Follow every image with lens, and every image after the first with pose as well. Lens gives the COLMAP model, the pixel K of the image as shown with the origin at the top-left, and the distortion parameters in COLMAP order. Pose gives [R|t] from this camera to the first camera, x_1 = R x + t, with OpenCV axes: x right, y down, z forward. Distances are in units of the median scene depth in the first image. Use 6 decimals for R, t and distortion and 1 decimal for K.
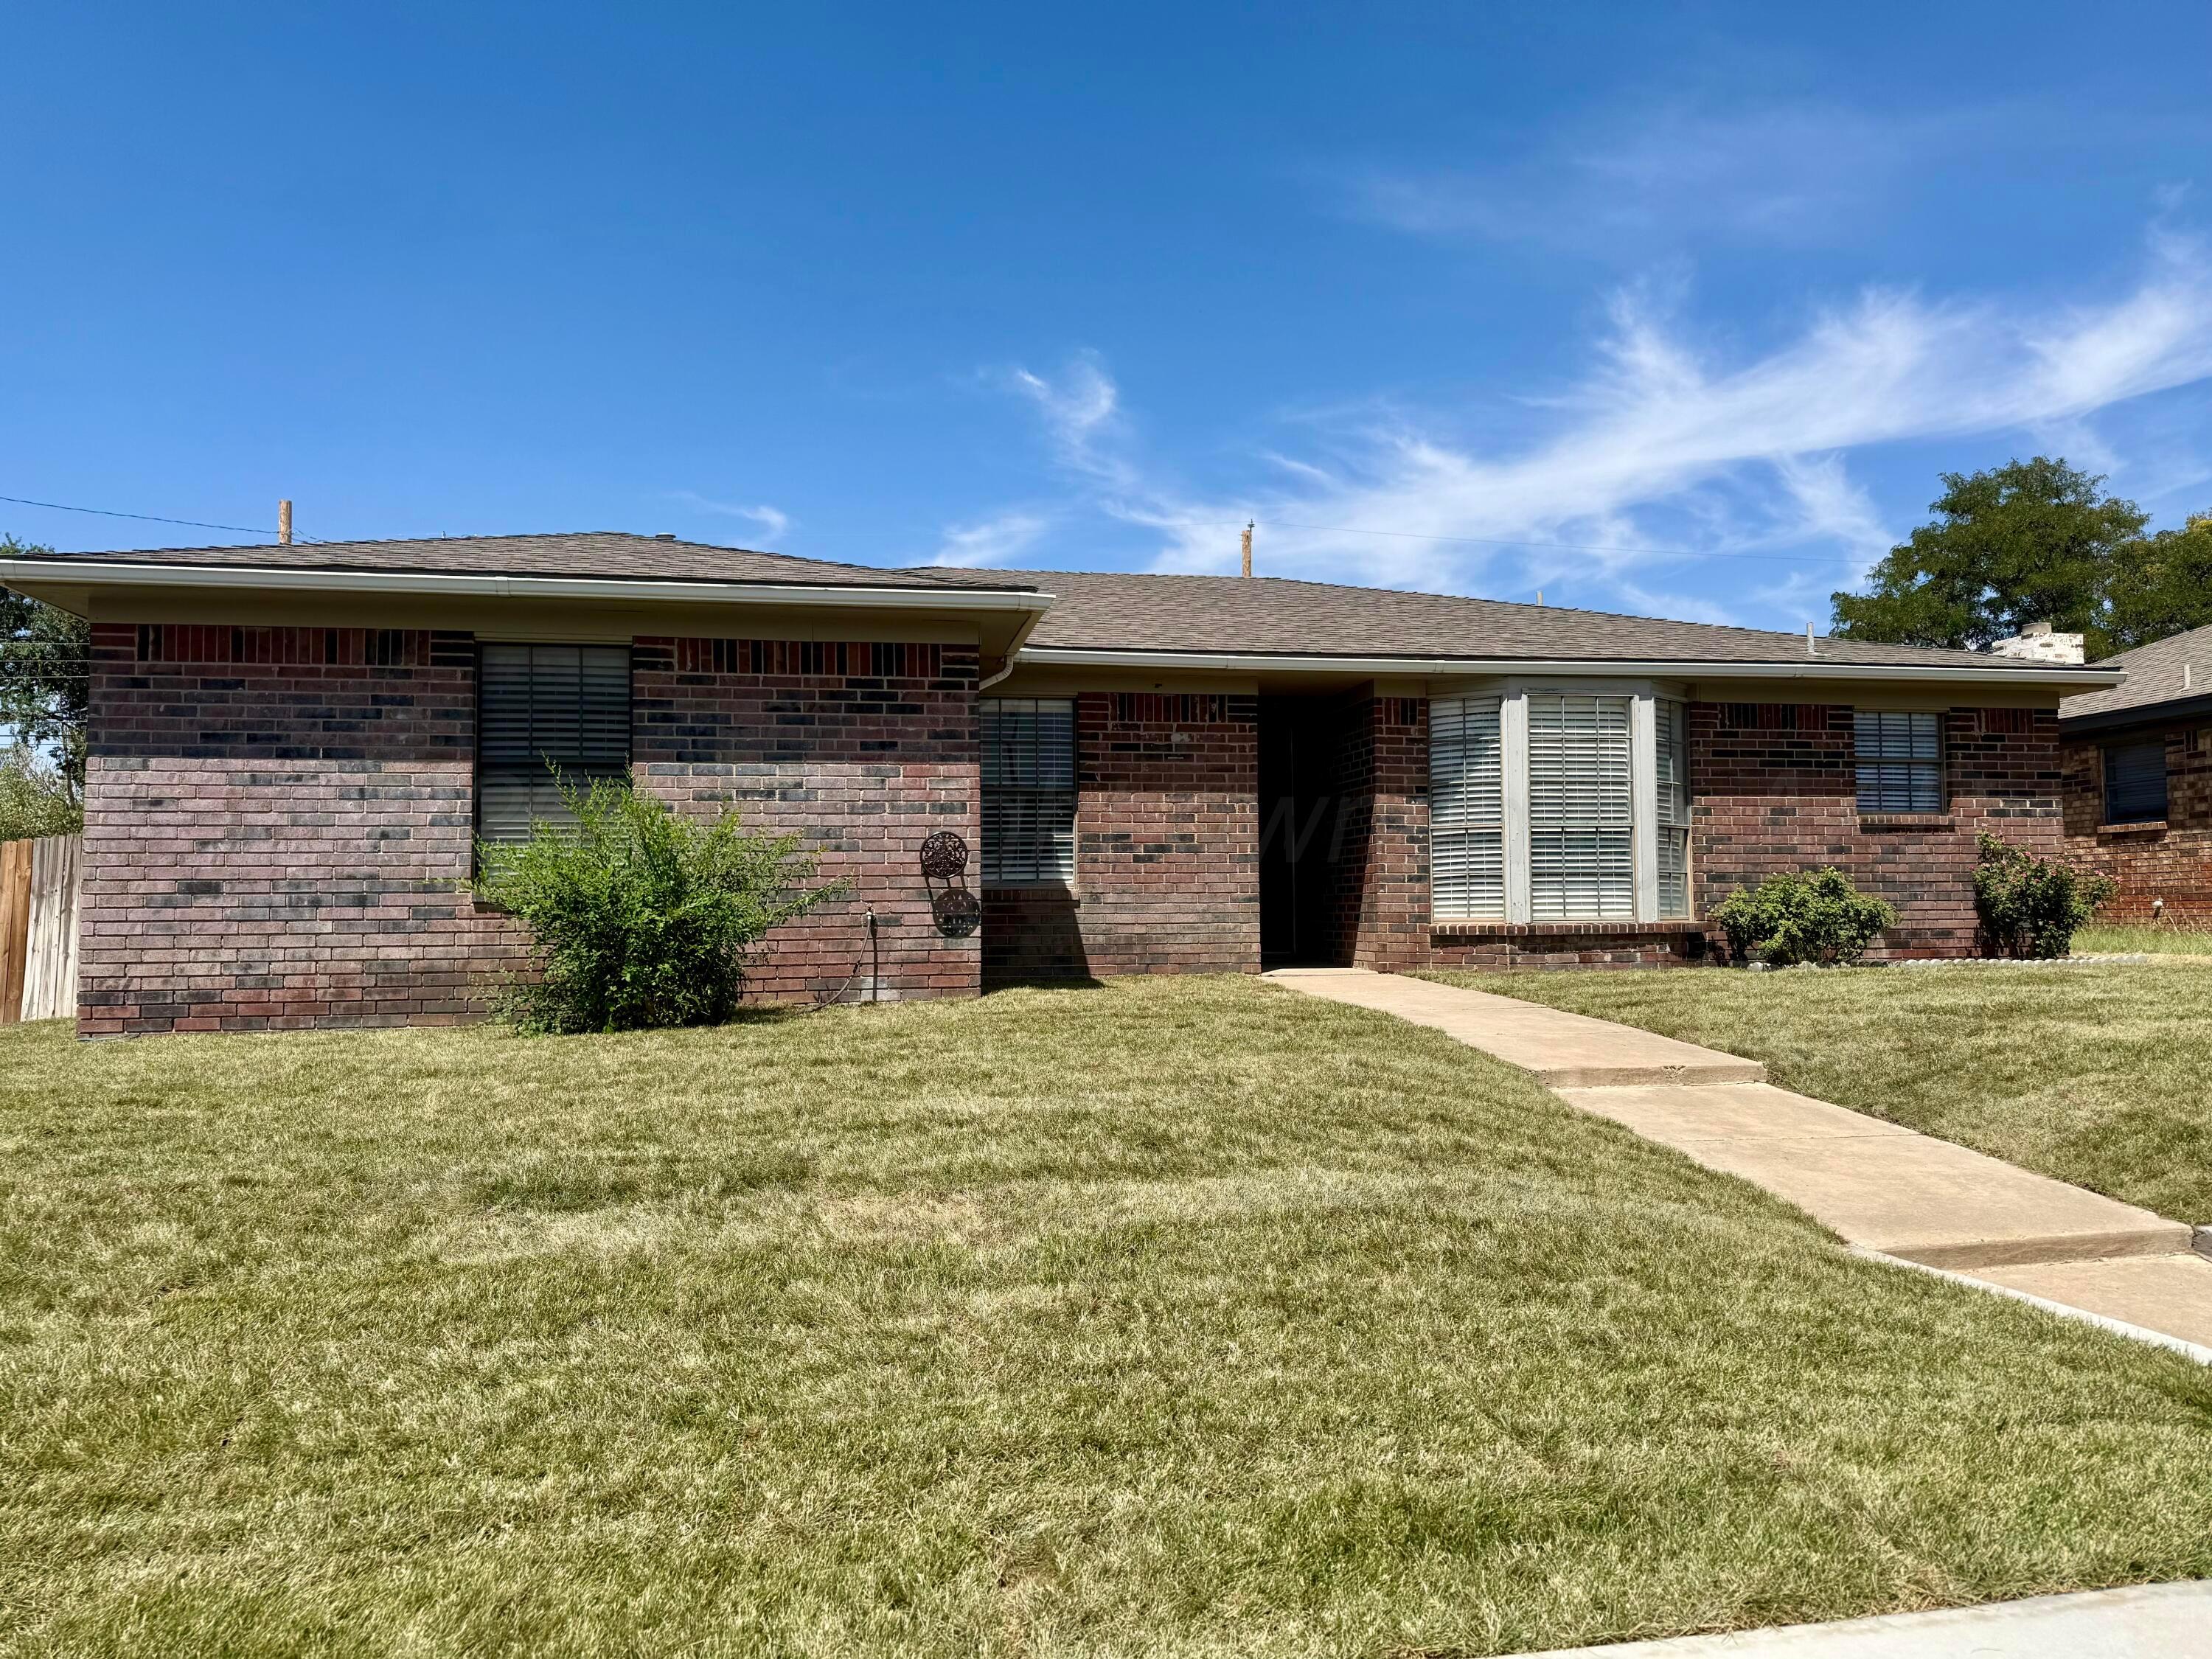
lens RADIAL K [[1550.2, 0, 1106.0], [0, 1550.2, 829.5], [0, 0, 1]] dist [0.142656, -0.225865]
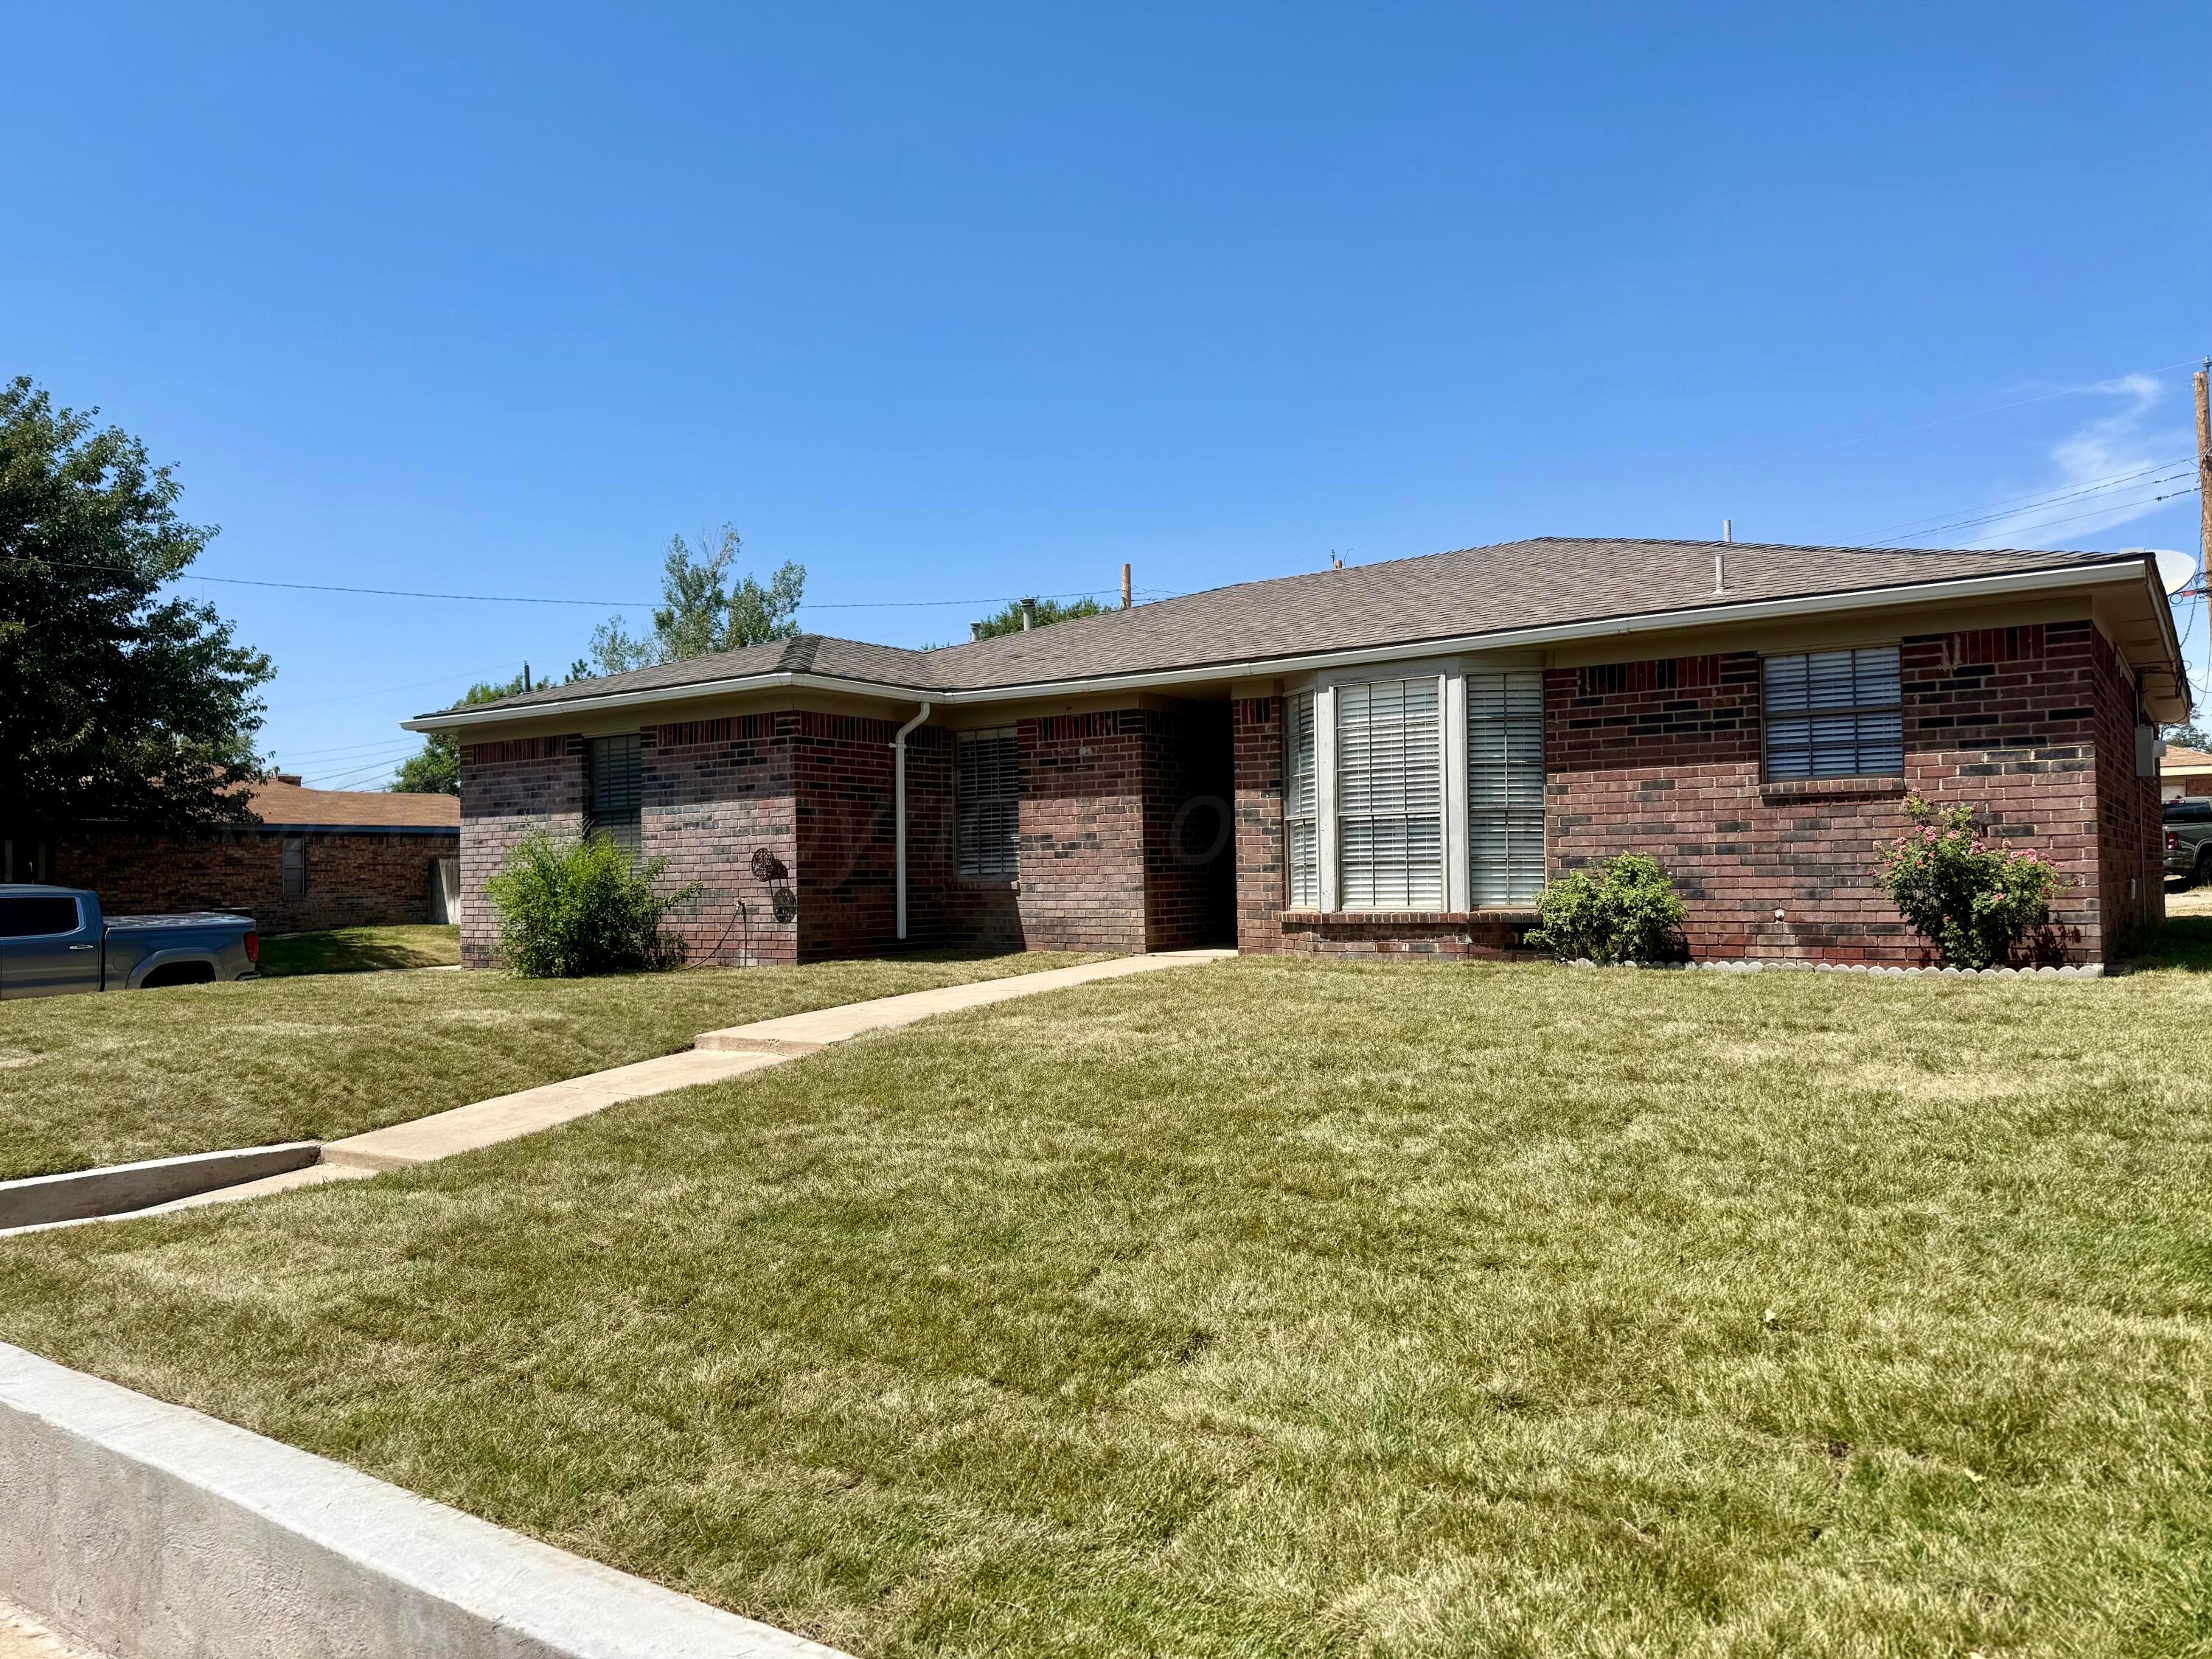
lens RADIAL K [[1550.2, 0, 1106.0], [0, 1550.2, 829.5], [0, 0, 1]] dist [0.142656, -0.225865]
pose [[0.690291, -0.025266, -0.723091, 0.903401], [0.050527, 0.998634, 0.013341, -0.014730], [0.721766, -0.045745, 0.690624, 0.198201]]
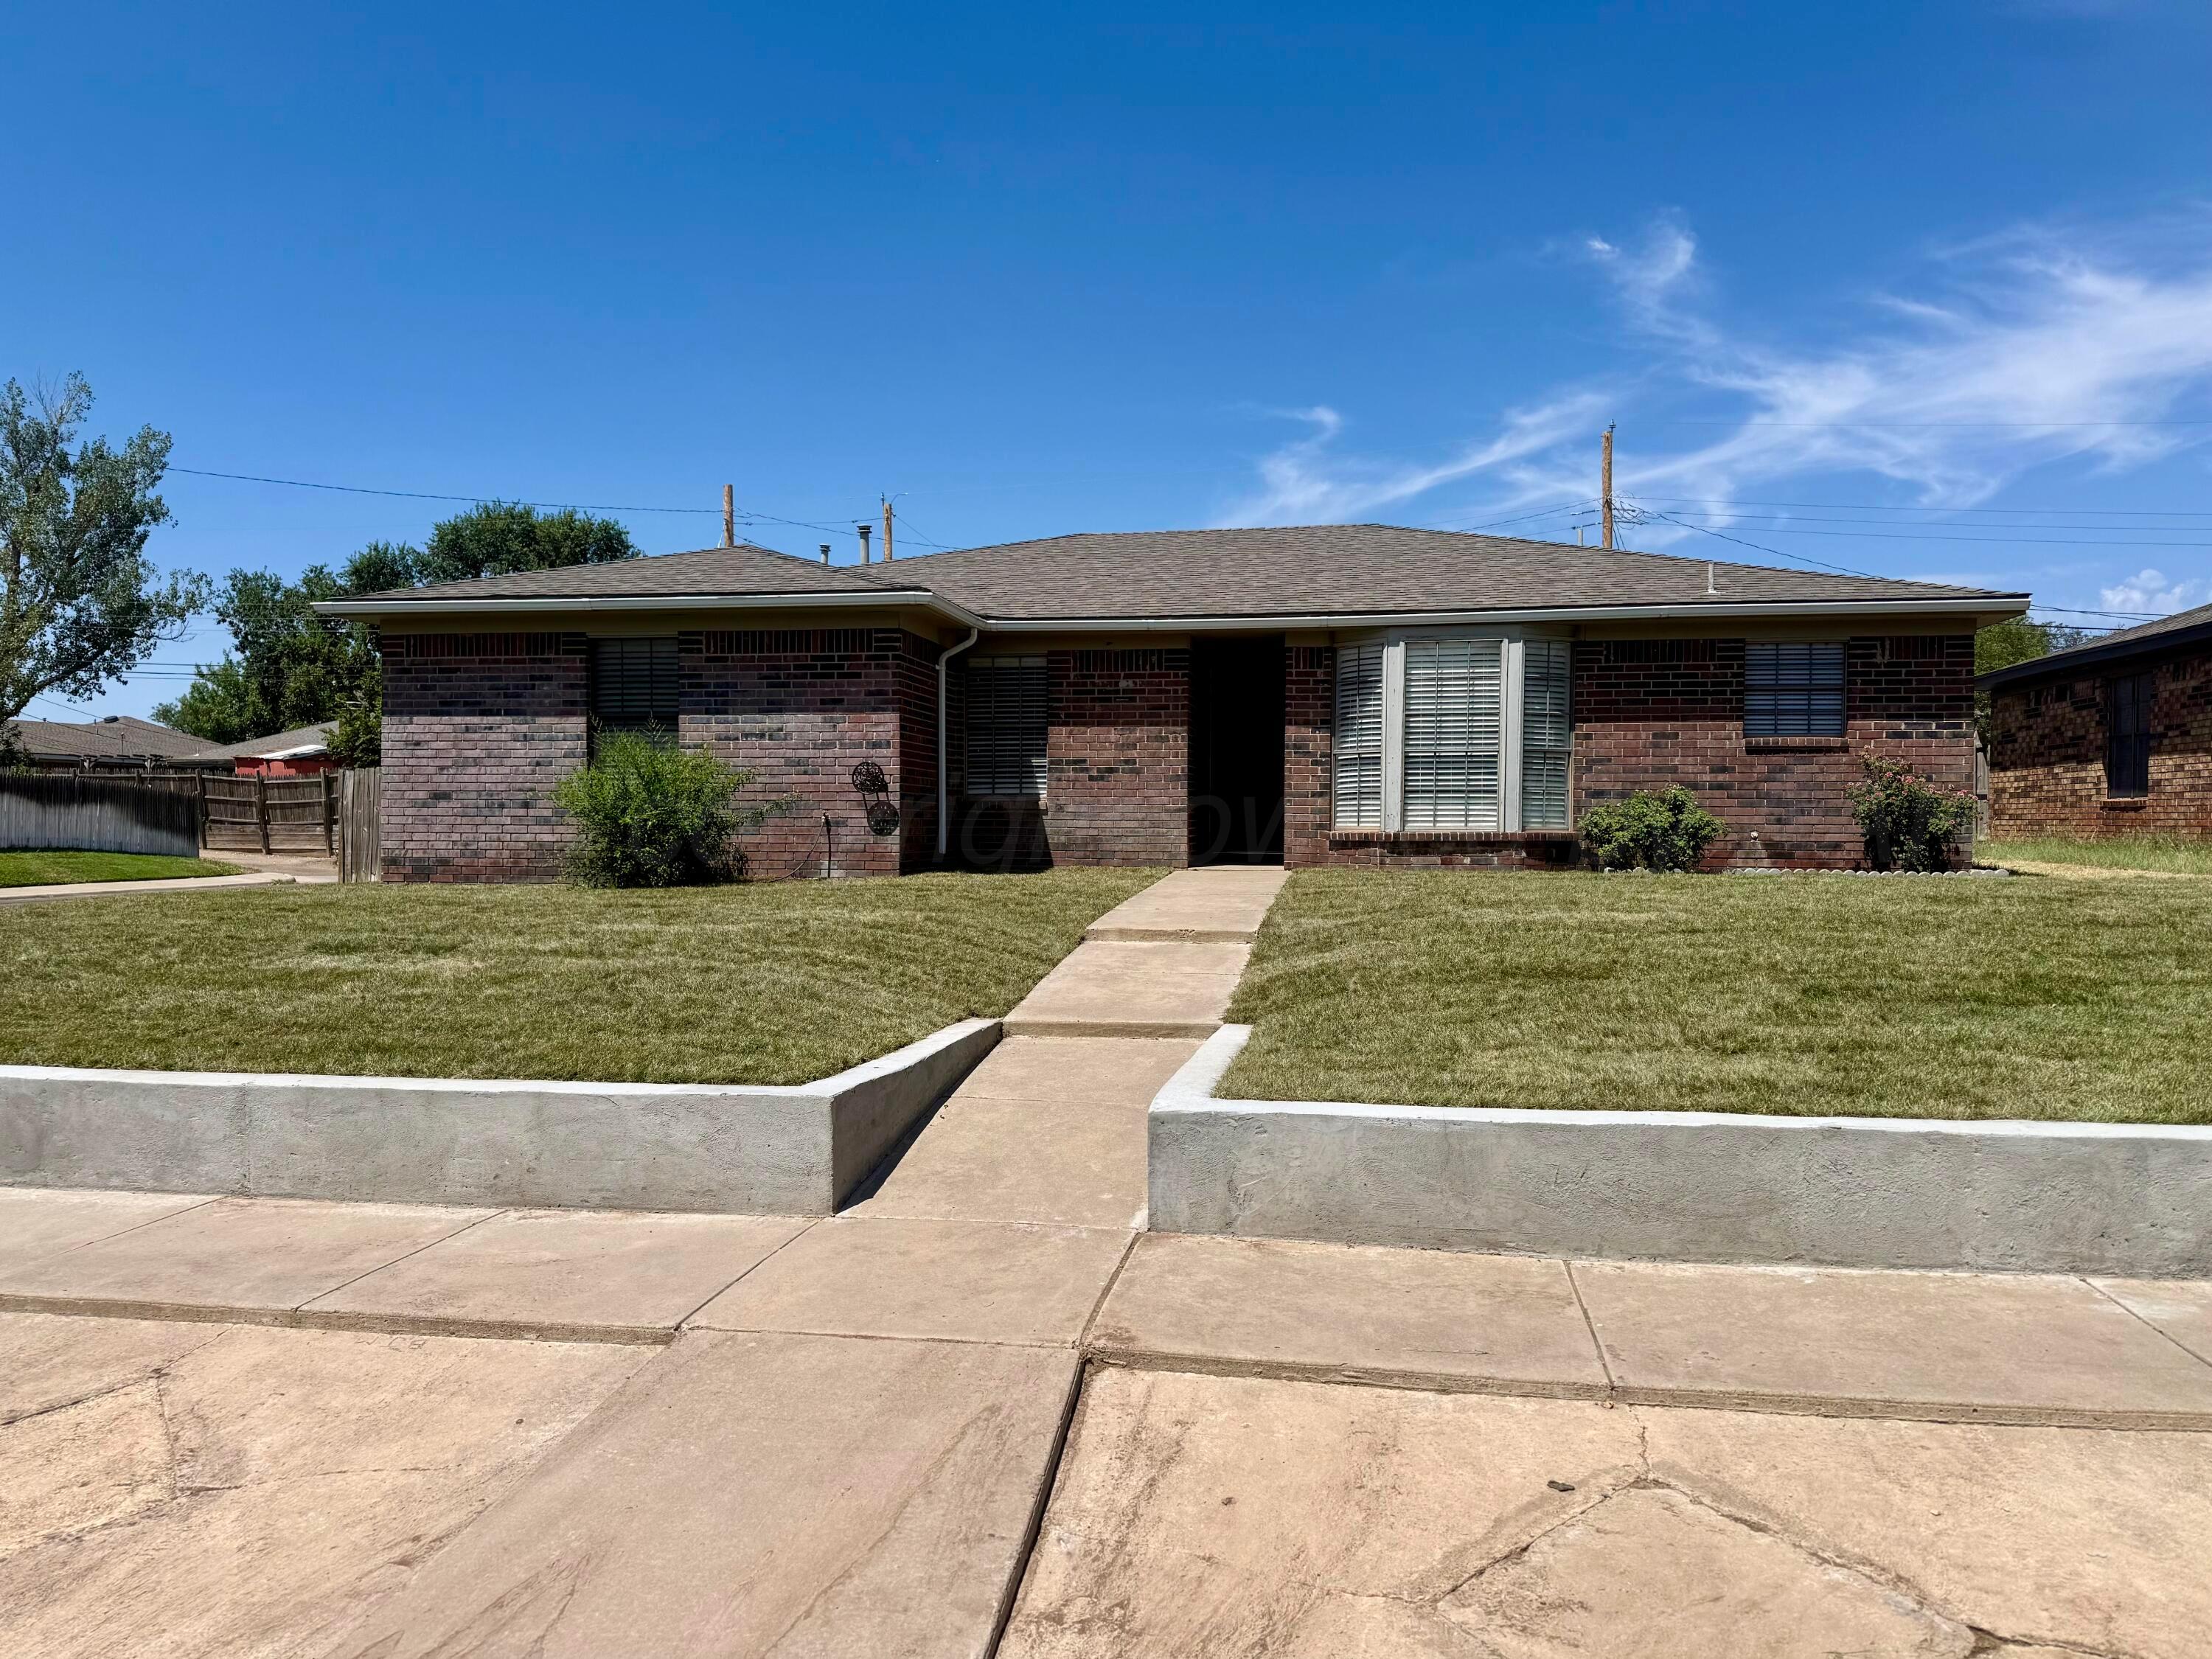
lens RADIAL K [[1546.9, 0, 1093.1], [0, 1546.9, 832.4], [0, 0, 1]] dist [0.174880, -0.320389]
pose [[0.934662, 0.016126, -0.355171, 0.479422], [0.007236, 0.997901, 0.064352, -0.019174], [0.355463, -0.062717, 0.932584, -0.214935]]
